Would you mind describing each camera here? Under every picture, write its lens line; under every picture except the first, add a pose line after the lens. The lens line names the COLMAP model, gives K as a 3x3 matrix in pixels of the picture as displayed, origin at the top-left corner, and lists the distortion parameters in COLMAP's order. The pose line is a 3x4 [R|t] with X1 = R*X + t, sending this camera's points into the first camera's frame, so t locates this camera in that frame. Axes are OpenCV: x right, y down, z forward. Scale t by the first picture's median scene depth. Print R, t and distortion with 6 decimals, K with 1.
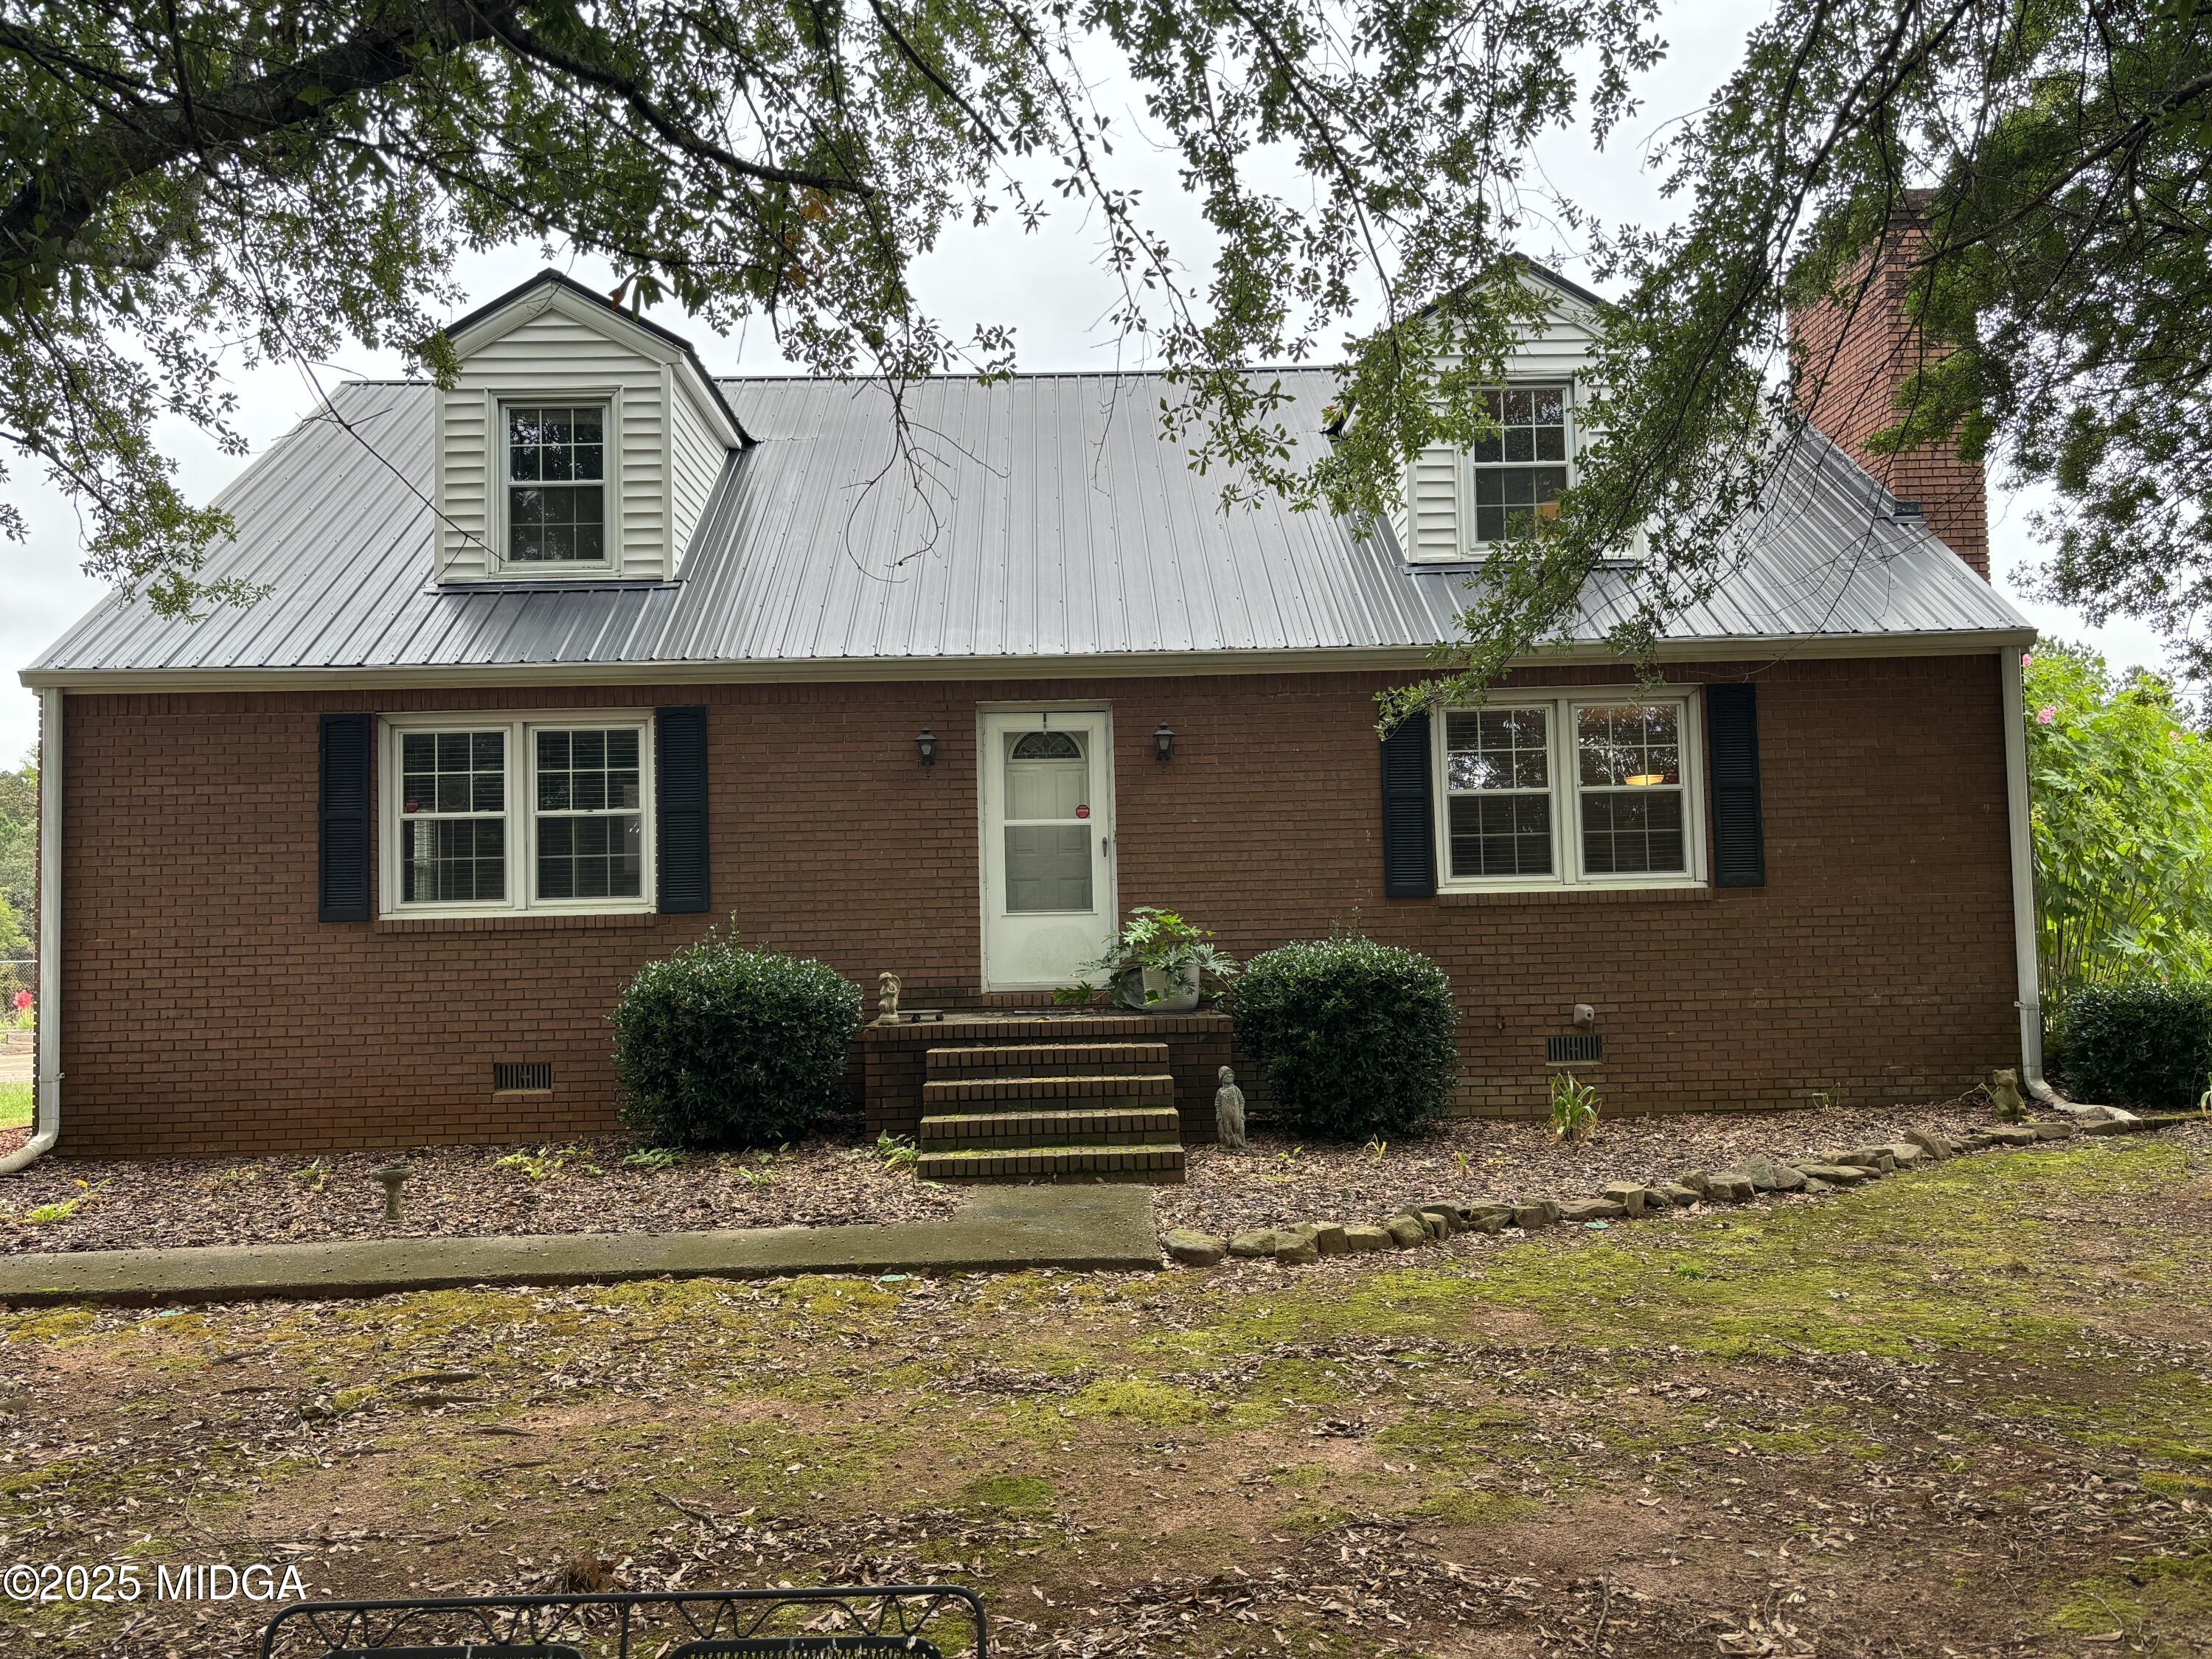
lens RADIAL K [[1568.1, 0, 1106.0], [0, 1568.1, 829.5], [0, 0, 1]] dist [0.028446, -0.091025]
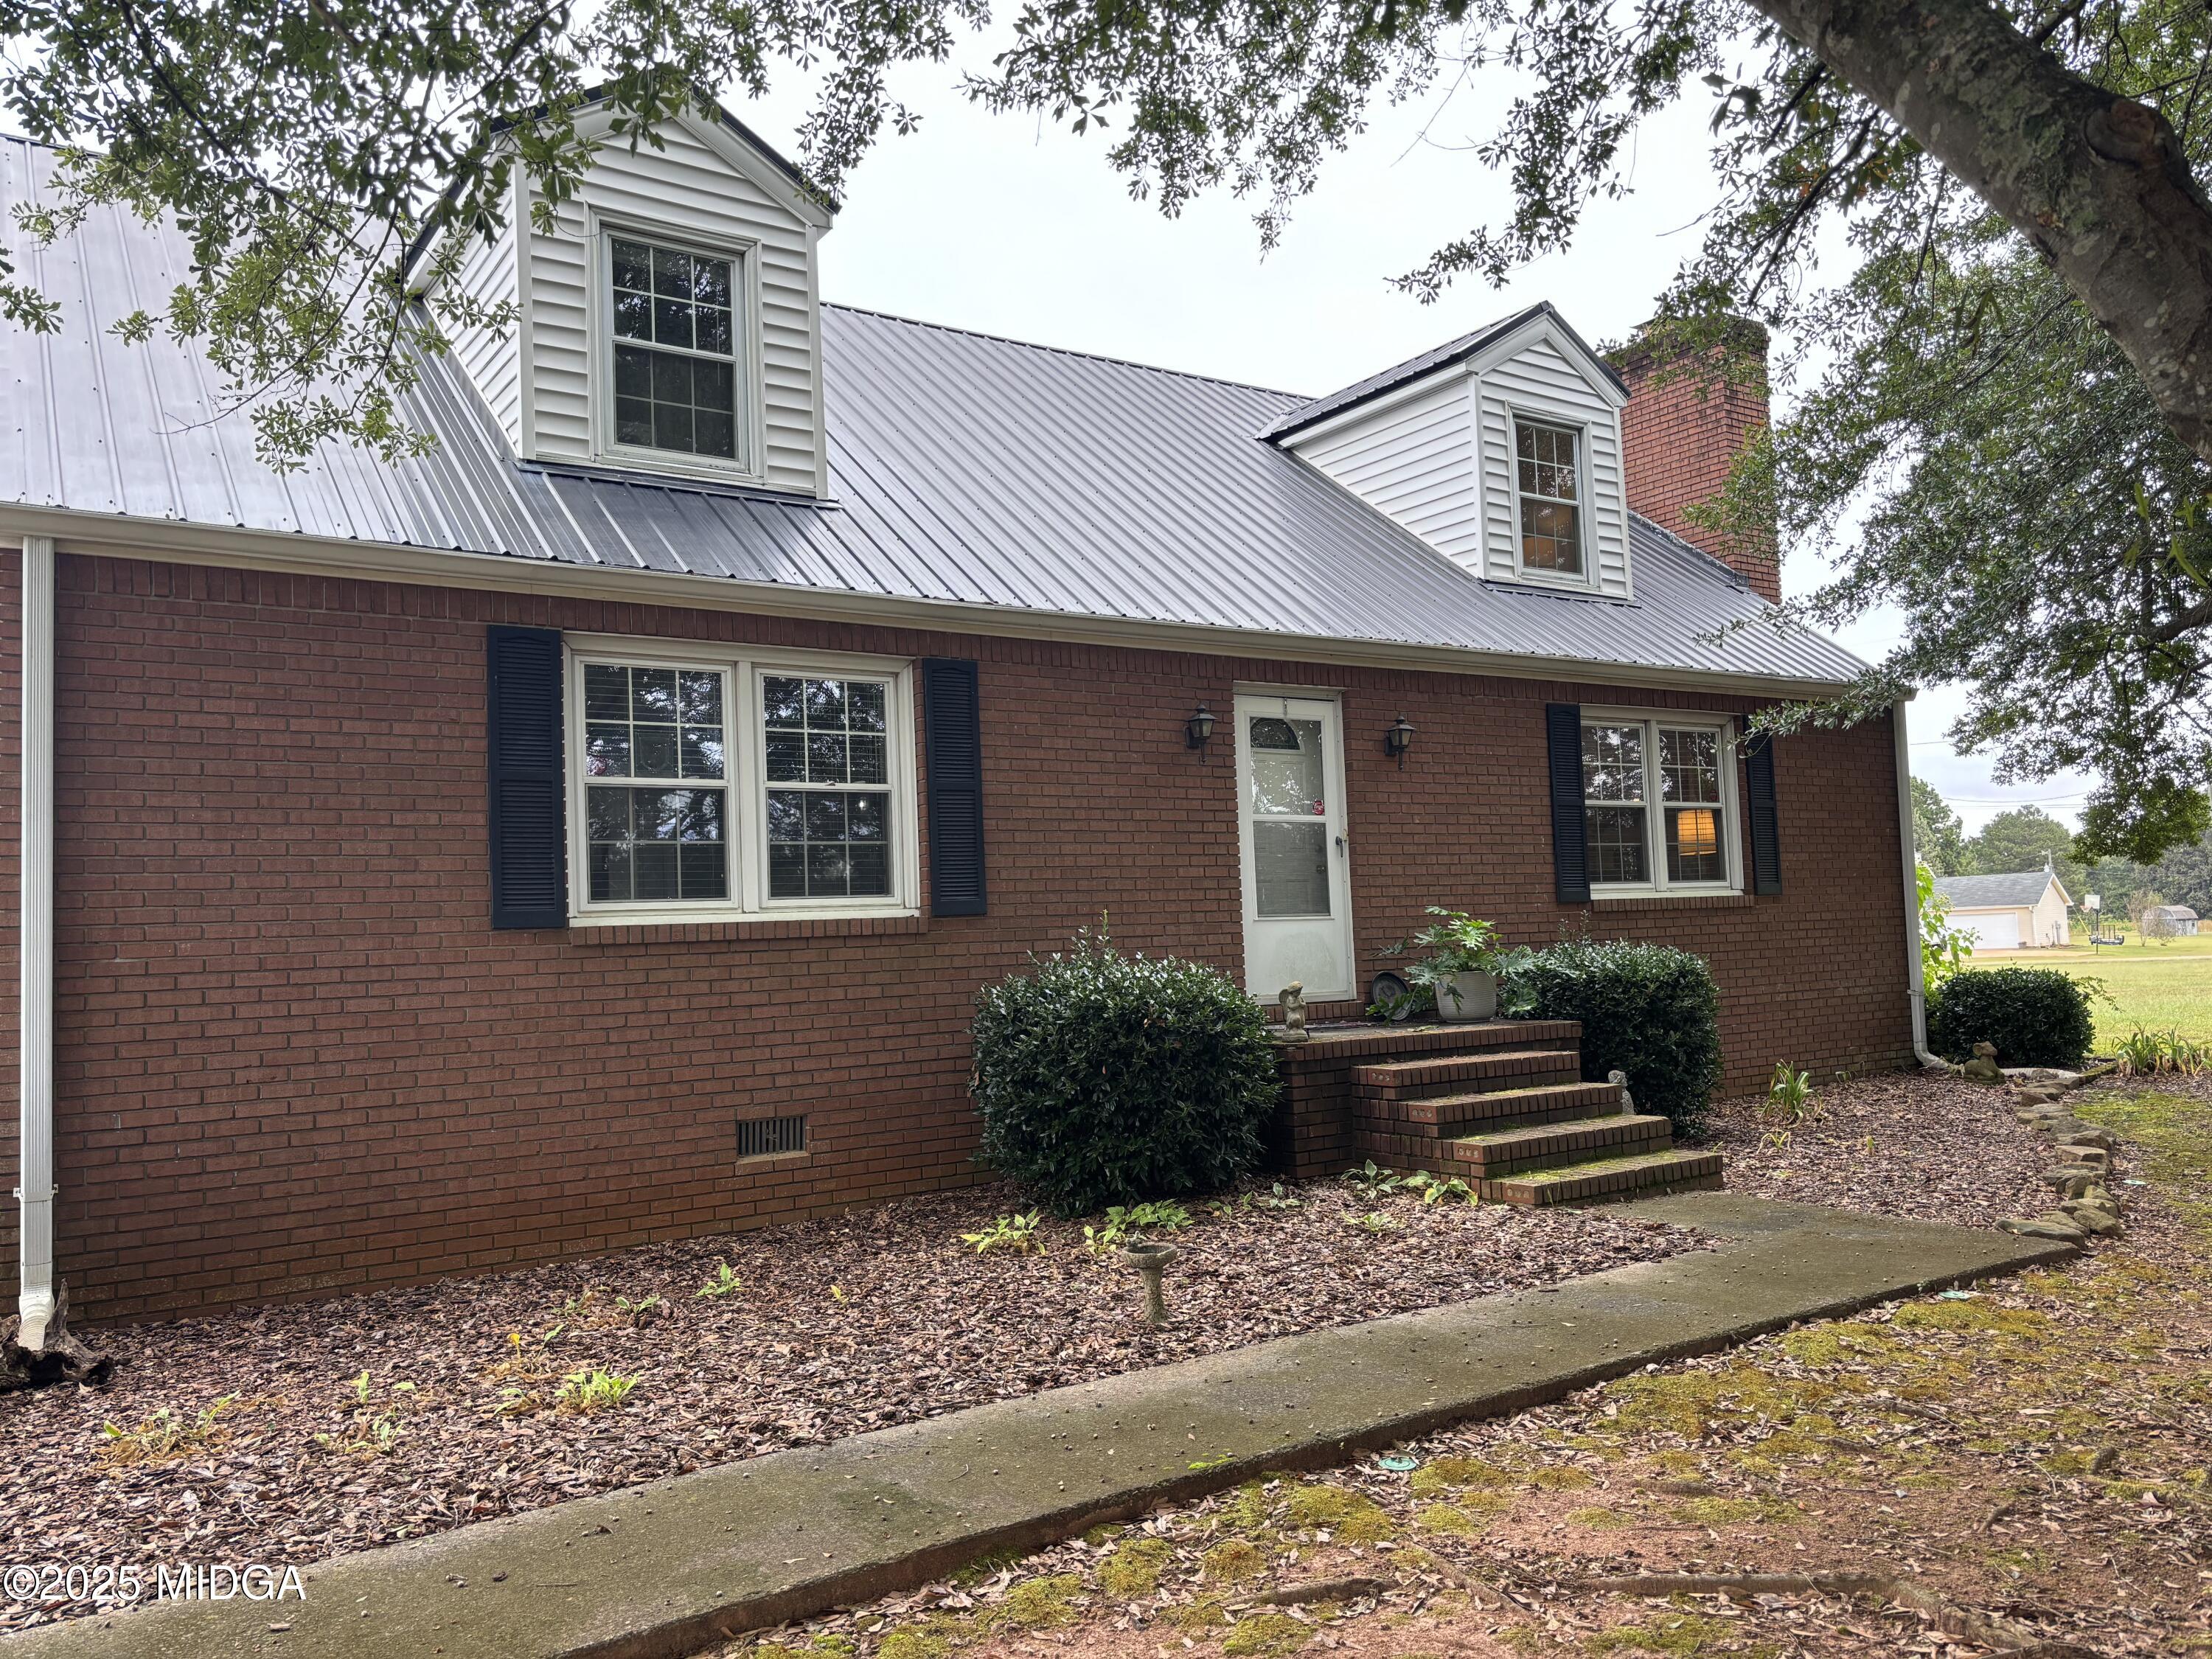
lens RADIAL K [[1568.1, 0, 1106.0], [0, 1568.1, 829.5], [0, 0, 1]] dist [0.028446, -0.091025]
pose [[0.860801, 0.028667, 0.508133, -0.601756], [-0.021262, 0.999566, -0.020373, 0.023197], [-0.508497, 0.006733, 0.861038, 0.269923]]
